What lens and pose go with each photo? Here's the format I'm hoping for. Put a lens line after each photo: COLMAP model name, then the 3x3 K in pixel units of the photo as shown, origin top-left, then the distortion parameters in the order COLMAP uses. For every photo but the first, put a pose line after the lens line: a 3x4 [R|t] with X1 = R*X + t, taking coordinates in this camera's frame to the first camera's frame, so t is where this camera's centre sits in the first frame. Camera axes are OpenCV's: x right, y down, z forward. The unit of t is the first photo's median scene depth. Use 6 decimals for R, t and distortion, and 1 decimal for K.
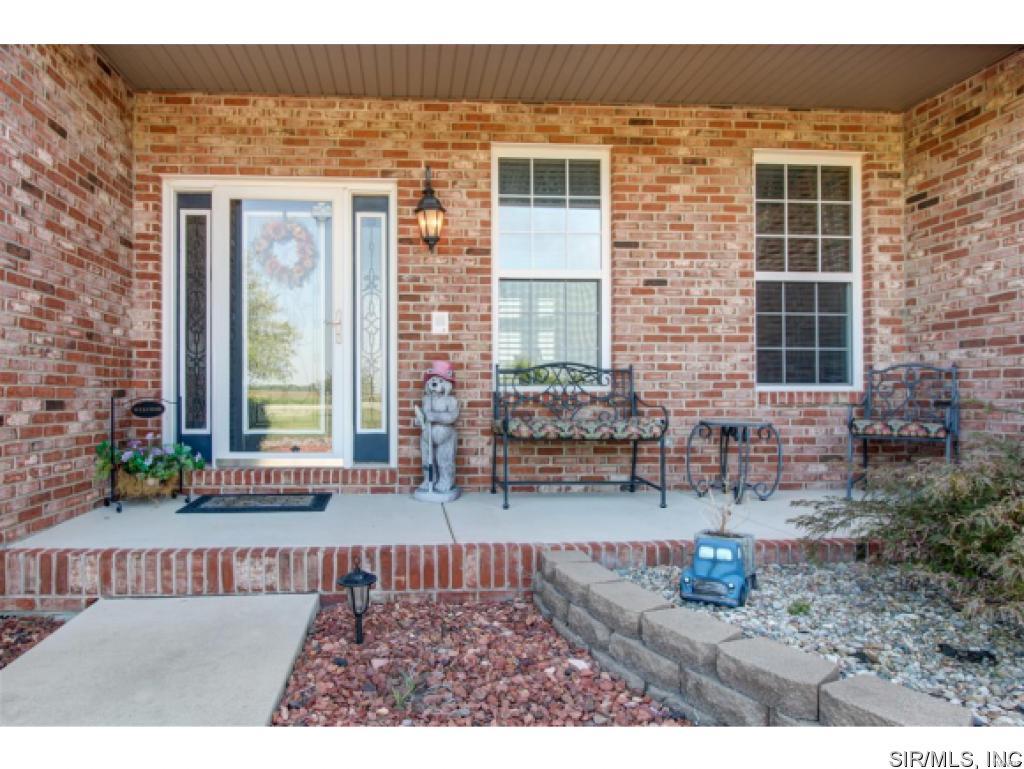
lens RADIAL K [[902.6, 0, 512.0], [0, 902.6, 384.5], [0, 0, 1]] dist [0.000793, 0.000847]
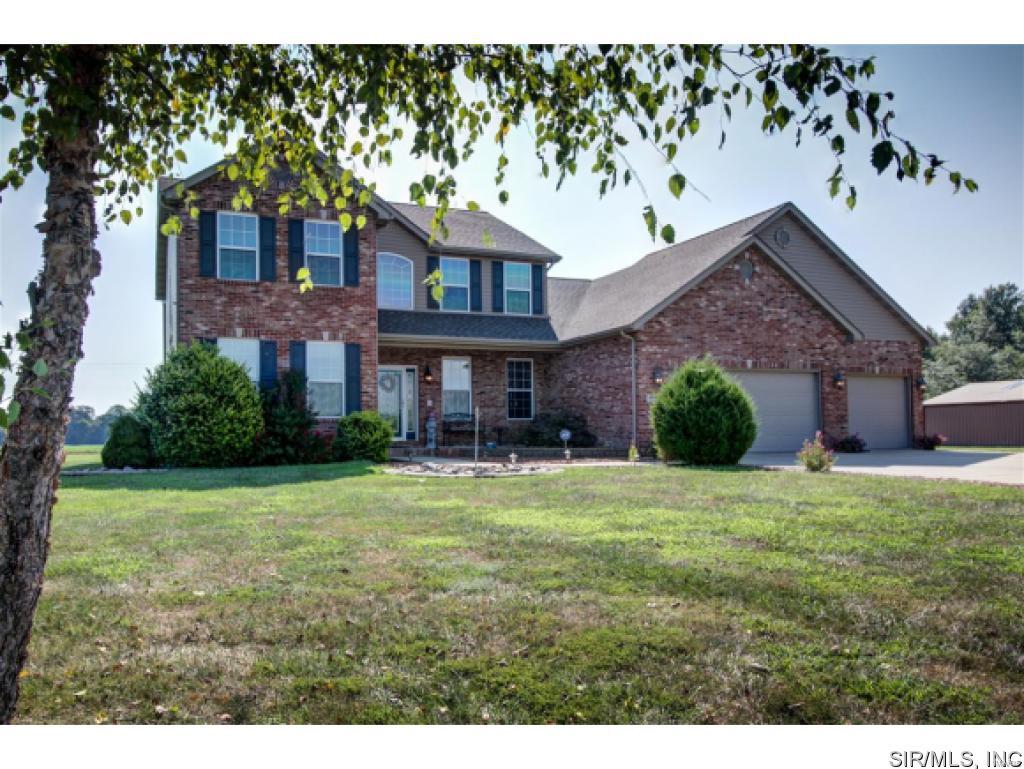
lens RADIAL K [[809.2, 0, 512.0], [0, 809.2, 384.5], [0, 0, 1]] dist [-0.002812, -0.001409]
pose [[0.955767, 0.009394, 0.293974, -0.750569], [0.005241, 0.998787, -0.048954, 0.025519], [-0.294078, 0.048329, 0.954559, -2.376336]]
